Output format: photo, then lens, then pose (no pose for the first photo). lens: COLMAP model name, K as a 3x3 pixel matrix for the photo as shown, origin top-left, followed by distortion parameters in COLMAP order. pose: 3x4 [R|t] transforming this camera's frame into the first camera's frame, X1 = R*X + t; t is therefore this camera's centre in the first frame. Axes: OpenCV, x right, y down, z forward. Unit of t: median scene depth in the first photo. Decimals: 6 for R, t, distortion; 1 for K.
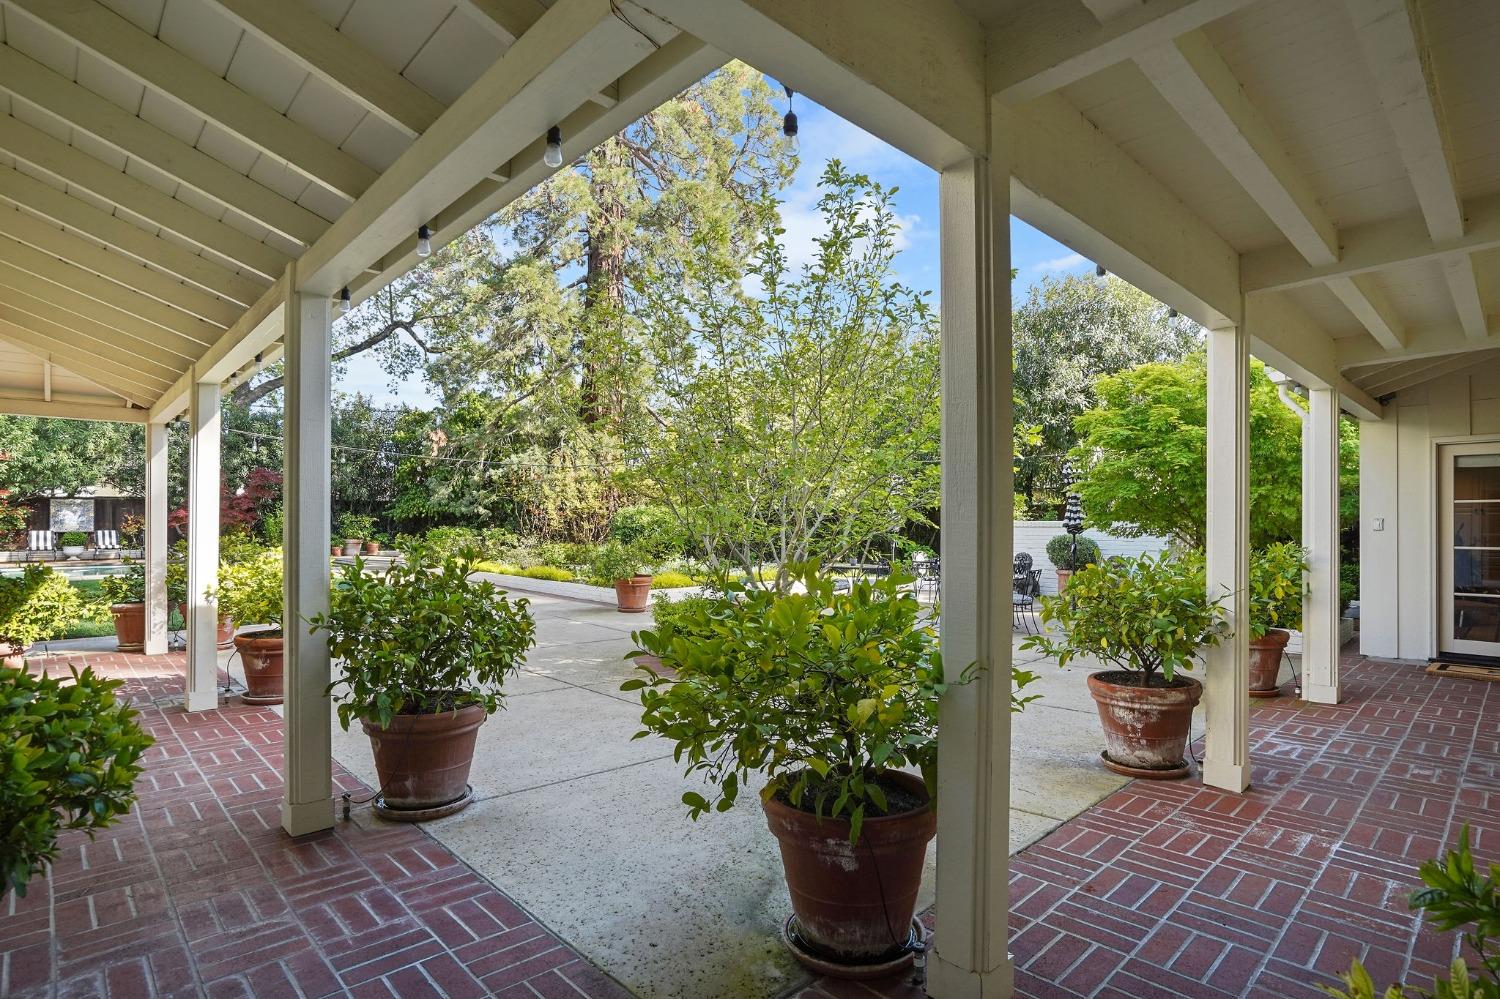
lens RADIAL K [[757.7, 0, 720.3], [0, 757.7, 528.0], [0, 0, 1]] dist [-0.044098, 0.001742]
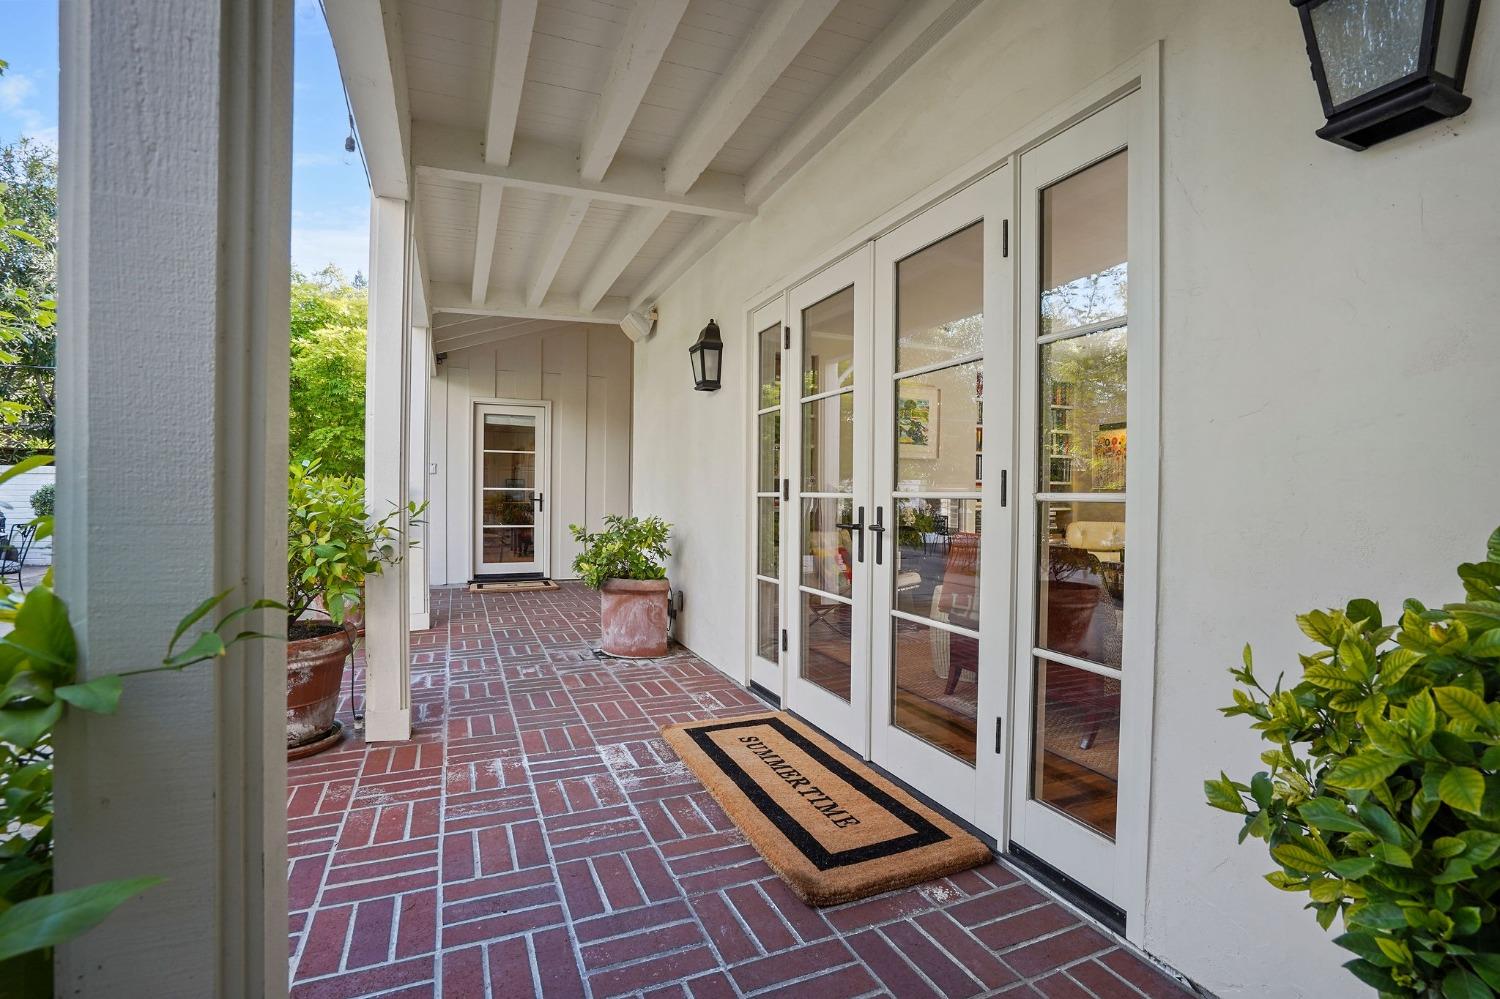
lens RADIAL K [[719.1, 0, 749.8], [0, 719.1, 500.3], [0, 0, 1]] dist [-0.006329, -0.000286]
pose [[0.342209, -0.011391, 0.939555, 0.046881], [-0.000475, 0.999924, 0.012296, 0.064103], [-0.939624, -0.004654, 0.342177, 0.325564]]
